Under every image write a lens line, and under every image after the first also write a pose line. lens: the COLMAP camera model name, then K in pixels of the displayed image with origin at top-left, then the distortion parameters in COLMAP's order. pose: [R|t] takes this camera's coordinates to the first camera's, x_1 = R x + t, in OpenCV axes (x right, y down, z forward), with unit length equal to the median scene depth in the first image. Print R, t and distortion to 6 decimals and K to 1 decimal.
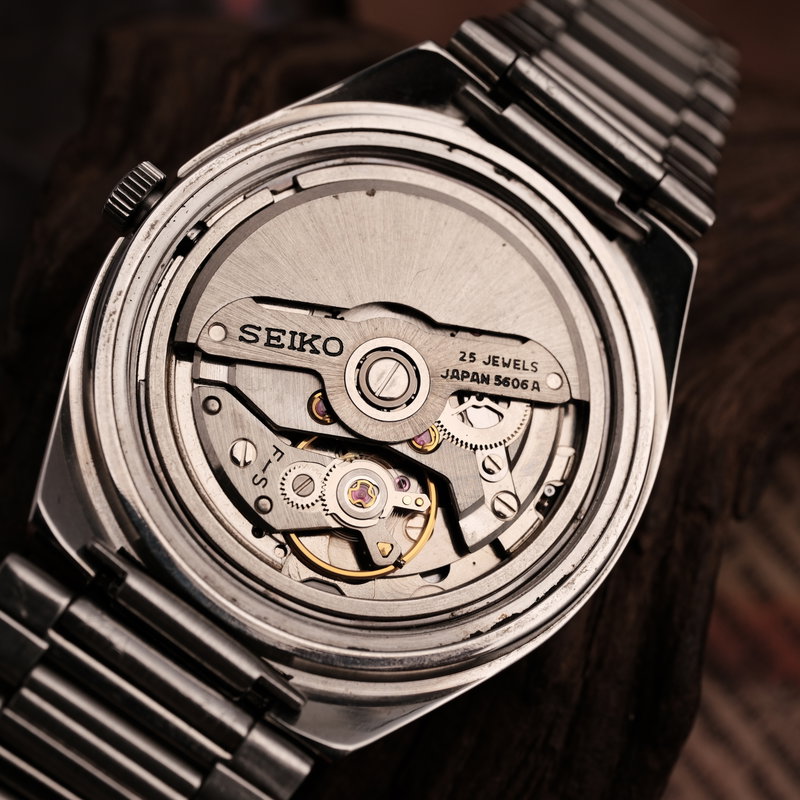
lens RADIAL K [[1486.5, 0, 400.0], [0, 1486.5, 400.0], [0, 0, 1]] dist [0.067586, -0.047808]
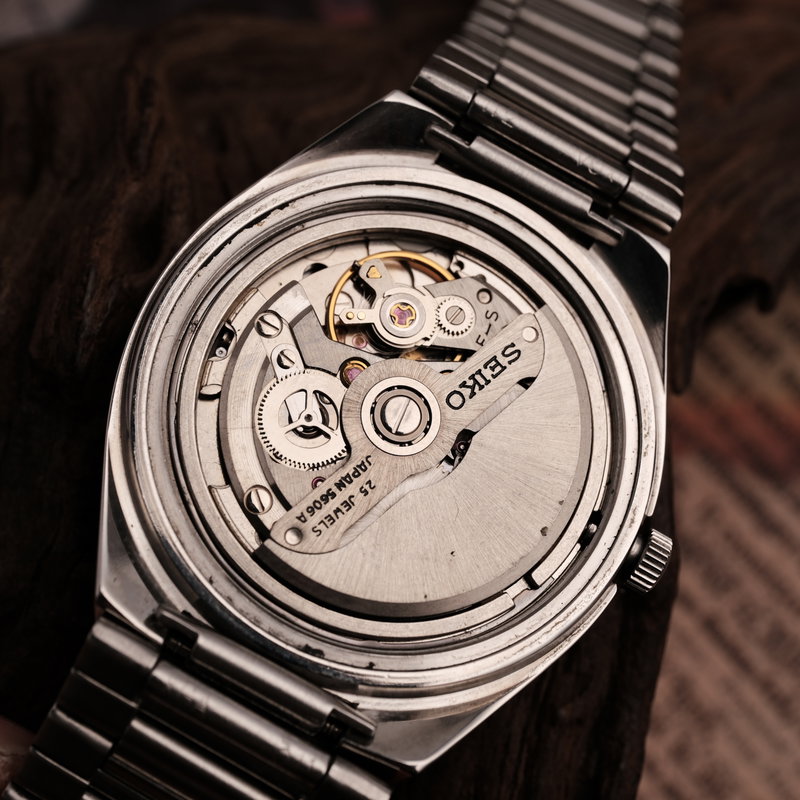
lens RADIAL K [[1486.5, 0, 400.0], [0, 1486.5, 400.0], [0, 0, 1]] dist [0.067586, -0.047808]
pose [[-0.915376, 0.065849, -0.397177, 0.417172], [-0.233655, -0.890281, 0.390902, -0.422267], [-0.327859, 0.450625, 0.830329, 0.103667]]
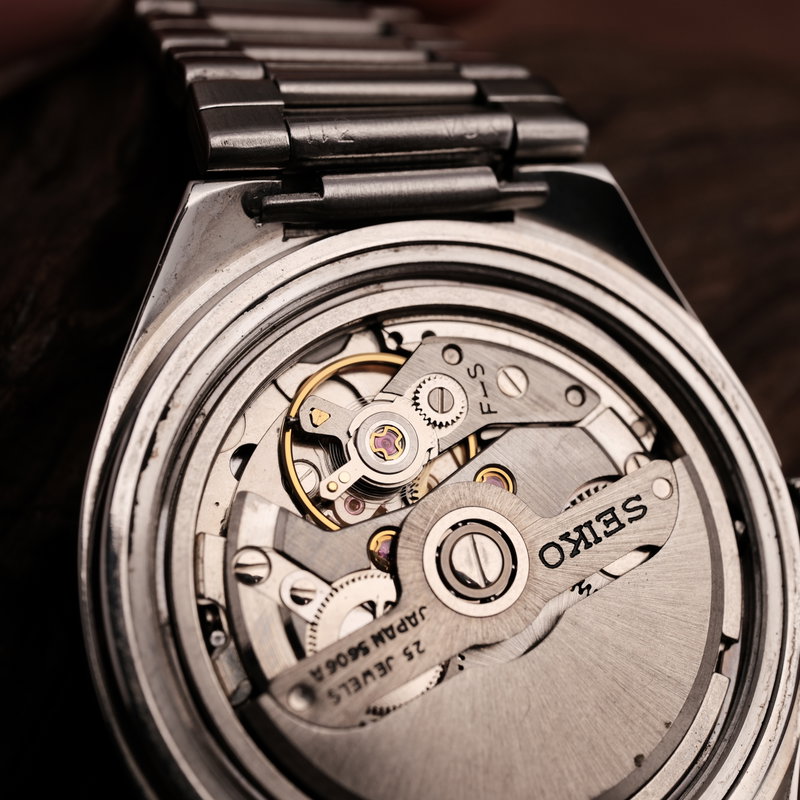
lens RADIAL K [[1486.5, 0, 400.0], [0, 1486.5, 400.0], [0, 0, 1]] dist [0.067586, -0.047808]
pose [[-0.589598, 0.576694, -0.565508, 0.407439], [-0.776424, -0.597610, 0.200068, -0.088318], [-0.222575, 0.557033, 0.800109, 0.336785]]
